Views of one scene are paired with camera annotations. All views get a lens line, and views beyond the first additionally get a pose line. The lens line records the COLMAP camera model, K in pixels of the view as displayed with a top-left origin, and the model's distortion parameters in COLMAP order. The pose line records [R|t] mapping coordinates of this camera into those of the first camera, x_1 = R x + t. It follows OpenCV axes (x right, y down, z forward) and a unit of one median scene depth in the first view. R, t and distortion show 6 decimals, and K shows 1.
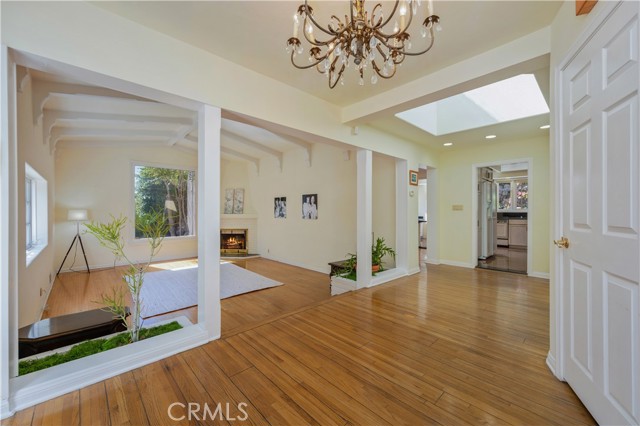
lens RADIAL K [[250.5, 0, 321.8], [0, 250.5, 211.2], [0, 0, 1]] dist [-0.002163, -0.000084]
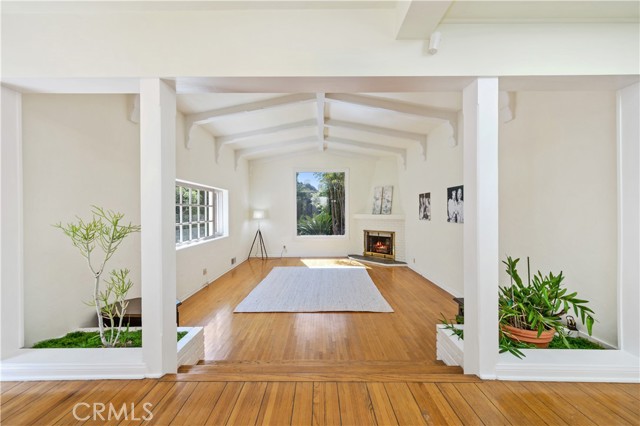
lens RADIAL K [[250.5, 0, 321.8], [0, 250.5, 211.2], [0, 0, 1]] dist [-0.002163, -0.000084]
pose [[0.722560, -0.003695, -0.691298, 0.153967], [0.003526, 0.999992, -0.001660, -0.000332], [0.691299, -0.001238, 0.722568, 0.250938]]
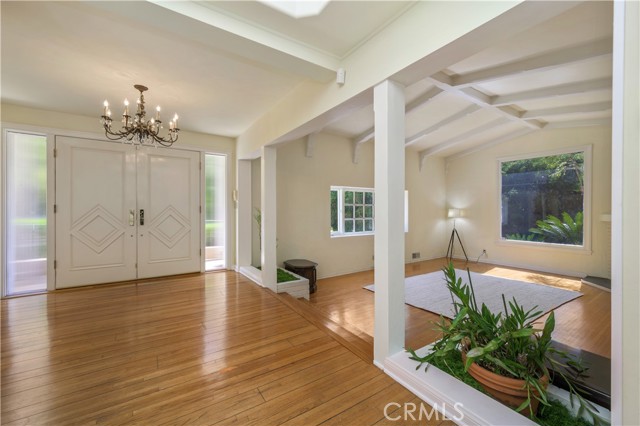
lens RADIAL K [[262.0, 0, 323.3], [0, 262.0, 210.5], [0, 0, 1]] dist [0.000817, 0.000121]
pose [[-0.176575, 0.002345, -0.984284, 0.381388], [0.000085, 0.999997, 0.002367, -0.000083], [0.984287, 0.000334, -0.176575, 0.531061]]
